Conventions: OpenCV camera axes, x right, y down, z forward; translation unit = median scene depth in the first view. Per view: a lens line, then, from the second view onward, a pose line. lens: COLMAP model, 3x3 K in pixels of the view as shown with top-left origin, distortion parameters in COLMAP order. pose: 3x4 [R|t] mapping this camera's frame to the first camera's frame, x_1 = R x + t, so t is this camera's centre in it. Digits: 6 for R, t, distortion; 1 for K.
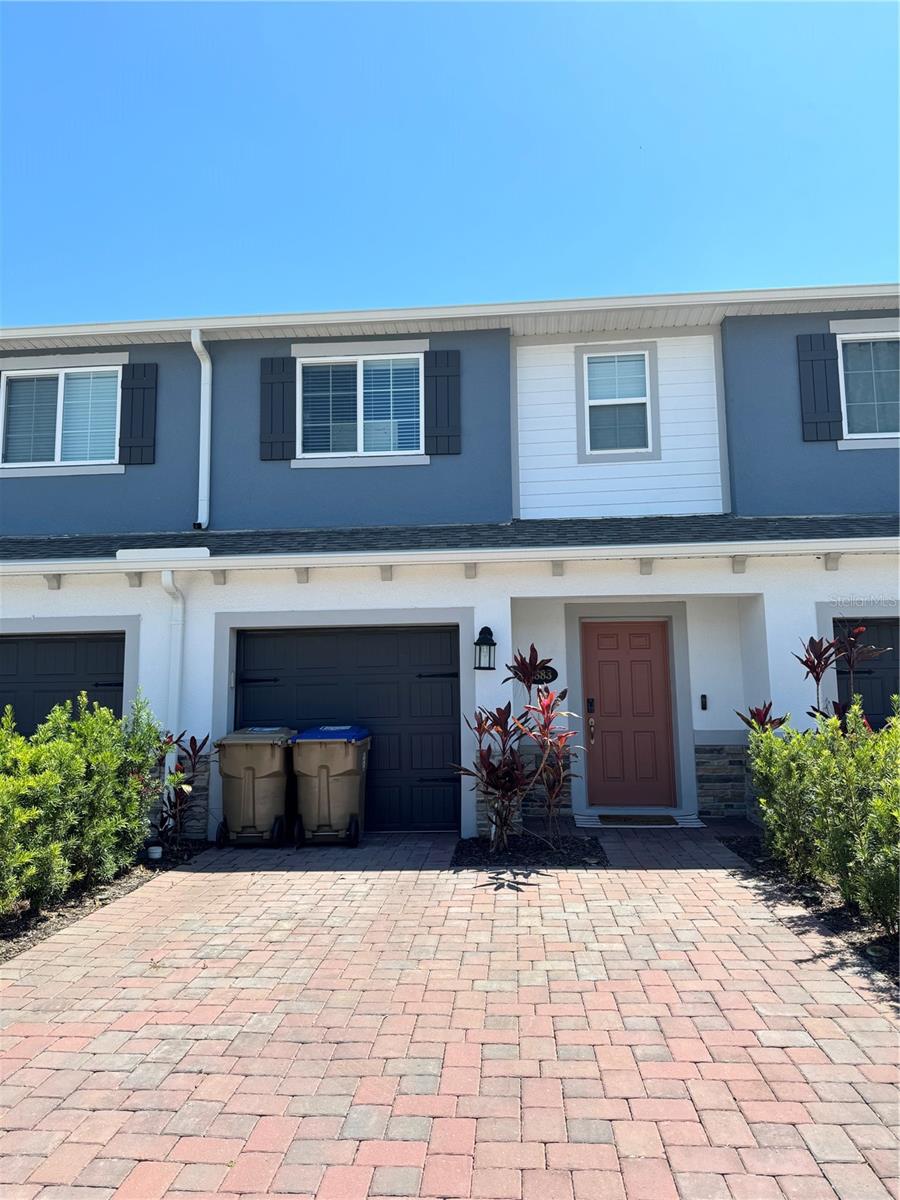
lens RADIAL K [[841.0, 0, 433.7], [0, 841.0, 585.3], [0, 0, 1]] dist [0.047898, -0.054424]
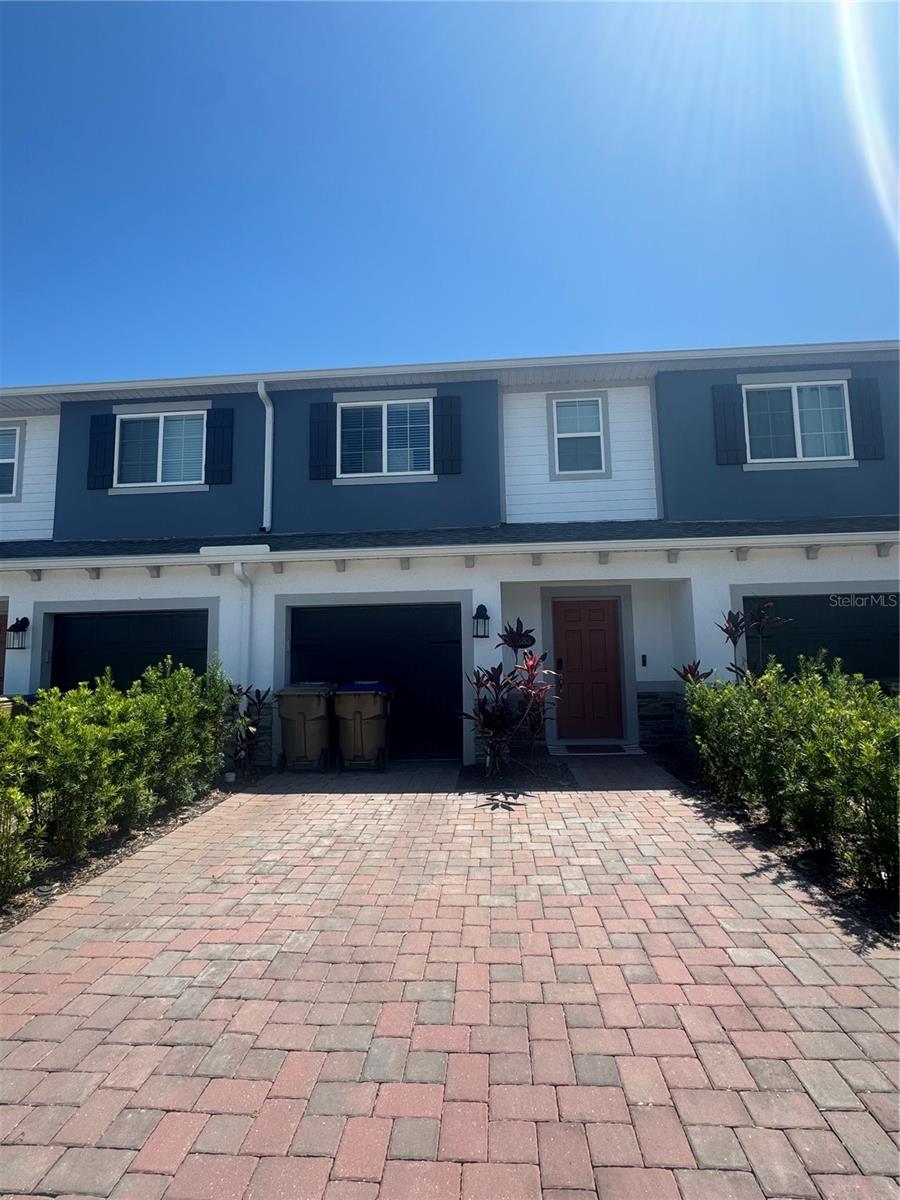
lens RADIAL K [[578.9, 0, 446.2], [0, 578.9, 589.4], [0, 0, 1]] dist [-0.015656, 0.002708]
pose [[0.999919, -0.004061, 0.012034, -0.003469], [0.003838, 0.999821, 0.018542, 0.008721], [-0.012107, -0.018494, 0.999756, 0.099622]]
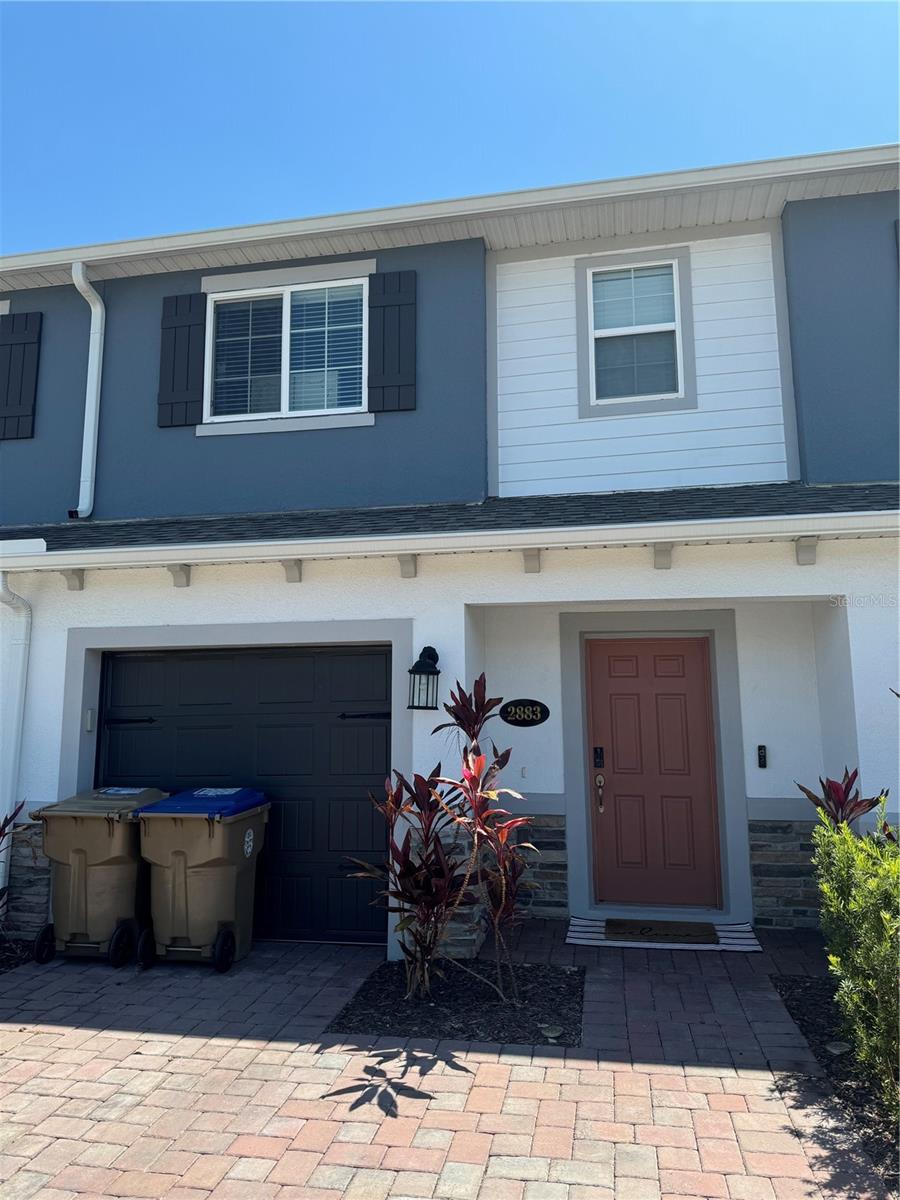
lens RADIAL K [[841.0, 0, 438.7], [0, 841.0, 584.0], [0, 0, 1]] dist [0.047898, -0.054424]
pose [[0.994245, -0.010155, -0.106648, 0.143268], [0.008221, 0.999794, -0.018566, 0.010368], [0.106815, 0.017582, 0.994123, 0.307820]]
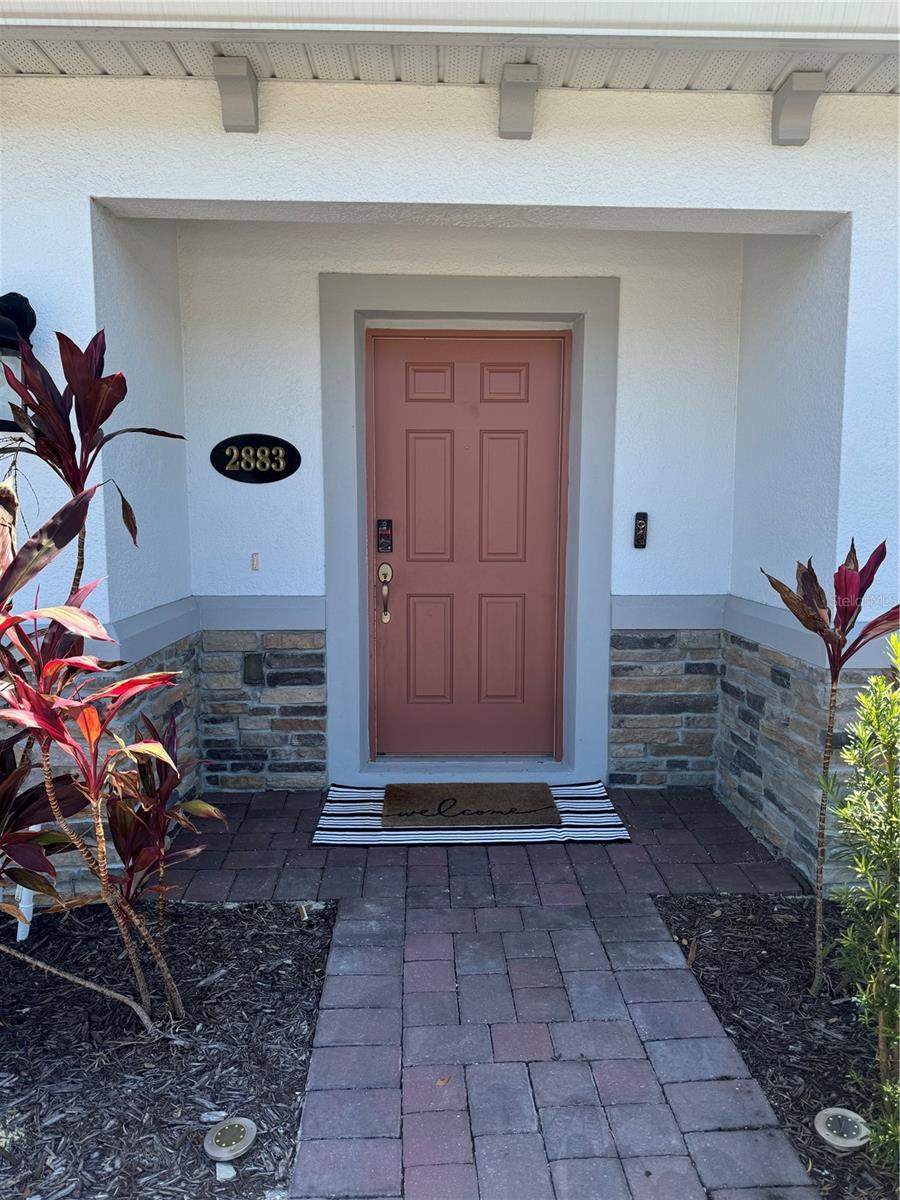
lens RADIAL K [[841.0, 0, 448.5], [0, 841.0, 611.5], [0, 0, 1]] dist [0.047898, -0.054424]
pose [[0.992022, -0.003138, 0.126028, 0.182298], [-0.029250, 0.966679, 0.254314, 0.078187], [-0.122626, -0.255972, 0.958875, 0.636975]]
